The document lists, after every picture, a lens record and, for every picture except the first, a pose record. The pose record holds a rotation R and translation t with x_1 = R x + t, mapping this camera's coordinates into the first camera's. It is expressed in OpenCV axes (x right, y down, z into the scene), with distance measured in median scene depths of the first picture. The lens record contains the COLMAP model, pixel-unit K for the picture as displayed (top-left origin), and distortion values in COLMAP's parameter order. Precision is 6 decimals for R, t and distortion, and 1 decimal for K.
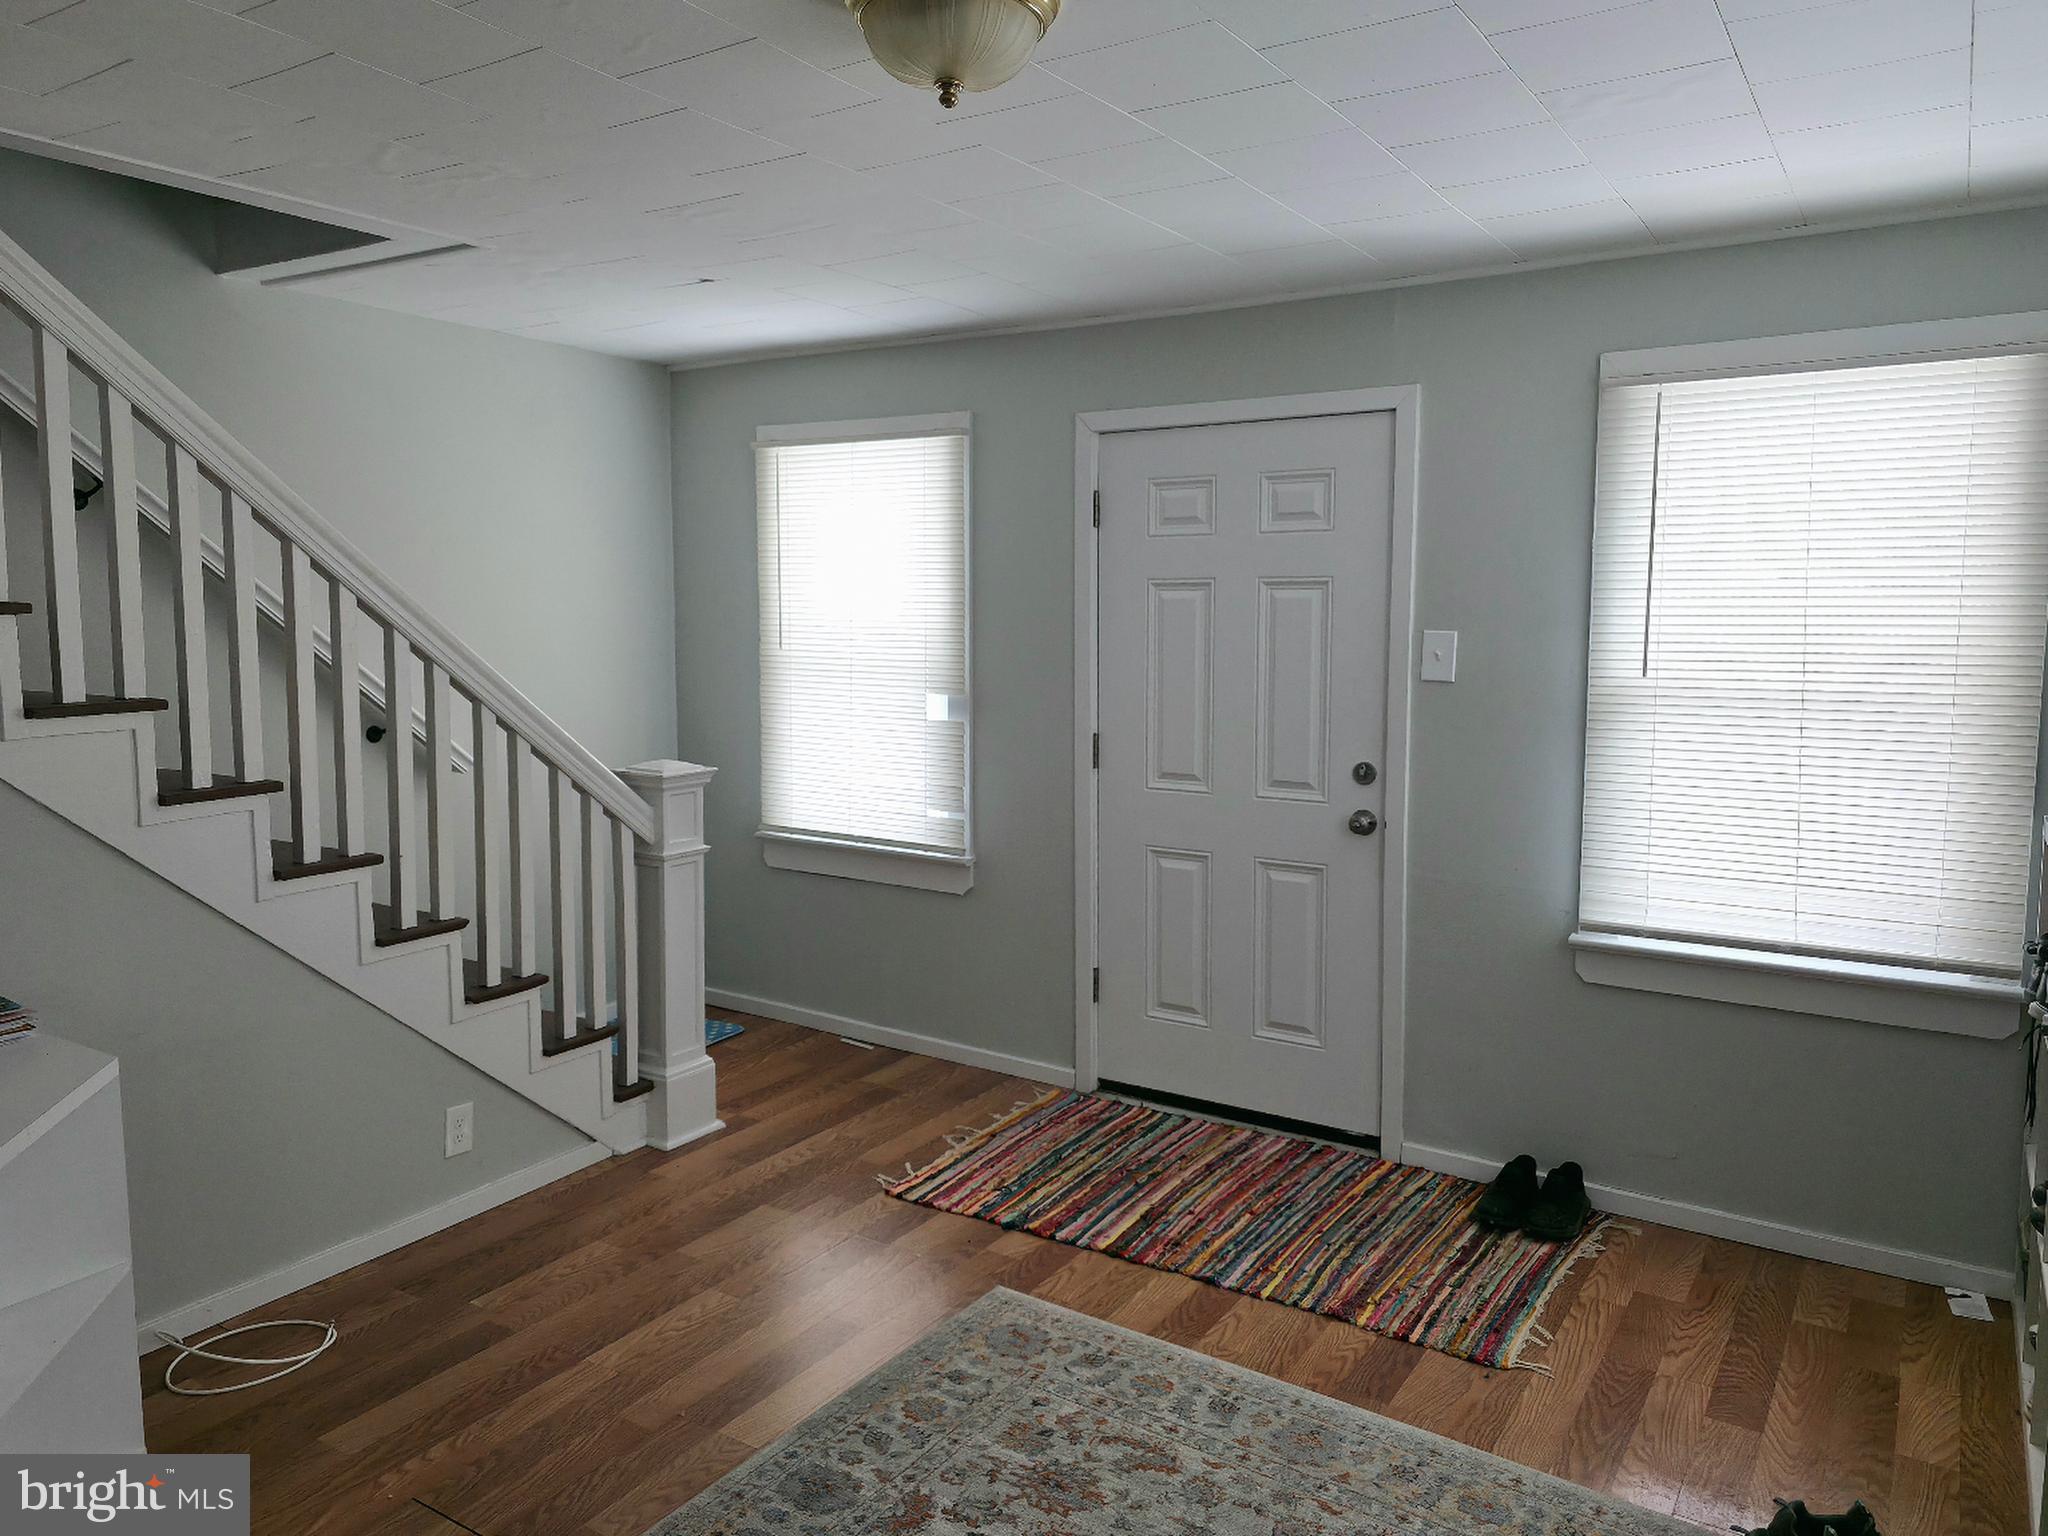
lens RADIAL K [[1377.0, 0, 1028.2], [0, 1377.0, 757.8], [0, 0, 1]] dist [0.012251, -0.000587]
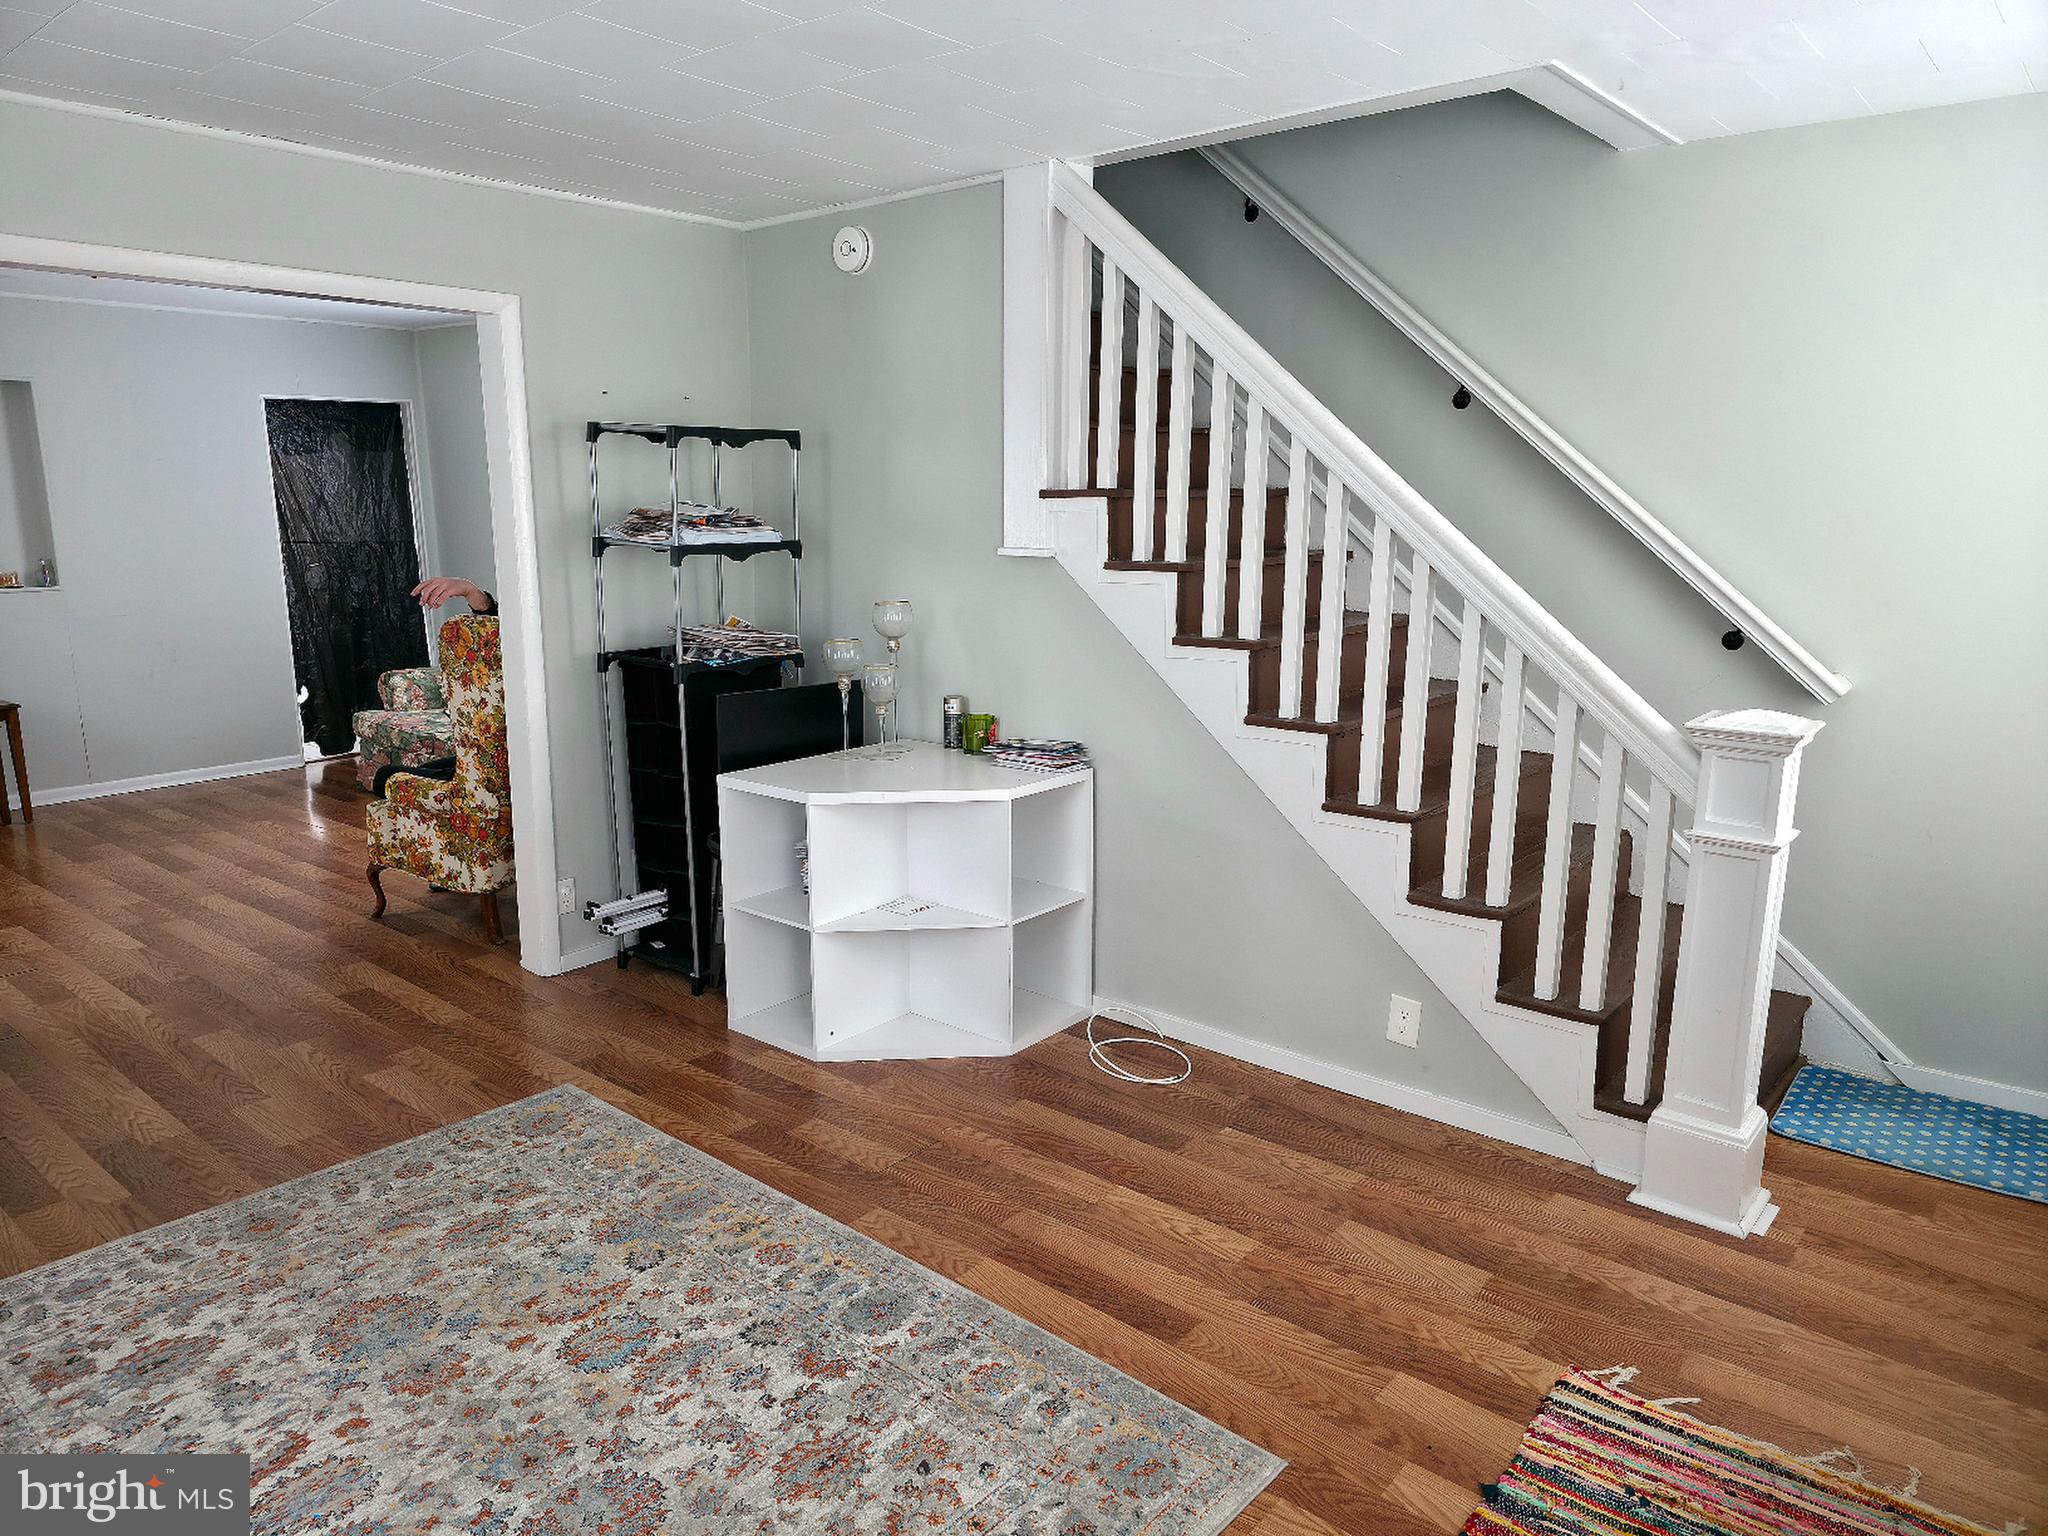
lens RADIAL K [[1377.0, 0, 1022.8], [0, 1377.0, 775.7], [0, 0, 1]] dist [0.012251, -0.000587]
pose [[-0.132888, 0.197861, -0.971181, 0.561640], [-0.113958, 0.970322, 0.213279, -0.082334], [0.984558, 0.139016, -0.106396, 0.826725]]
